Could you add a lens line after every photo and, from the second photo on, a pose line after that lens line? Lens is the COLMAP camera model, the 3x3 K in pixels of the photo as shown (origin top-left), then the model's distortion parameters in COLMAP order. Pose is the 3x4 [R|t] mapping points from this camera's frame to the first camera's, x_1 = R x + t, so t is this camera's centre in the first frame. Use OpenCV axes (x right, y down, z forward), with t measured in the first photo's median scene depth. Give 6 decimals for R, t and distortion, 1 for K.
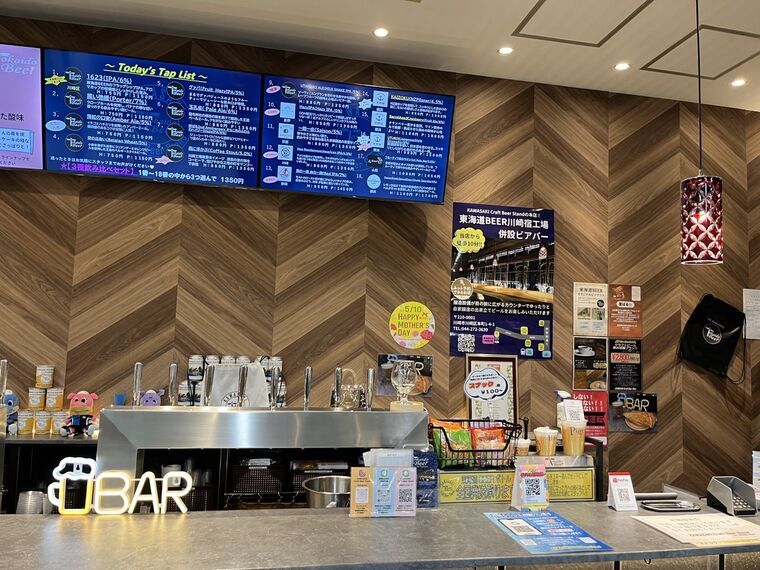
lens RADIAL K [[565.6, 0, 378.1], [0, 565.6, 296.2], [0, 0, 1]] dist [0.019138, -0.037028]
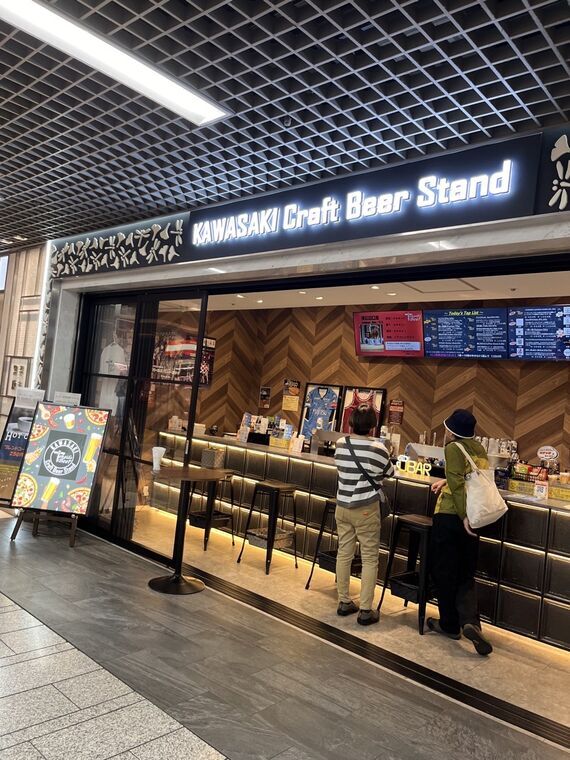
lens RADIAL K [[565.6, 0, 285.3], [0, 565.6, 380.6], [0, 0, 1]] dist [0.019138, -0.037028]
pose [[0.582399, 0.000578, -0.812903, 1.035797], [-0.027997, 0.999421, -0.019347, -0.049465], [0.812421, 0.034026, 0.582078, -0.906299]]
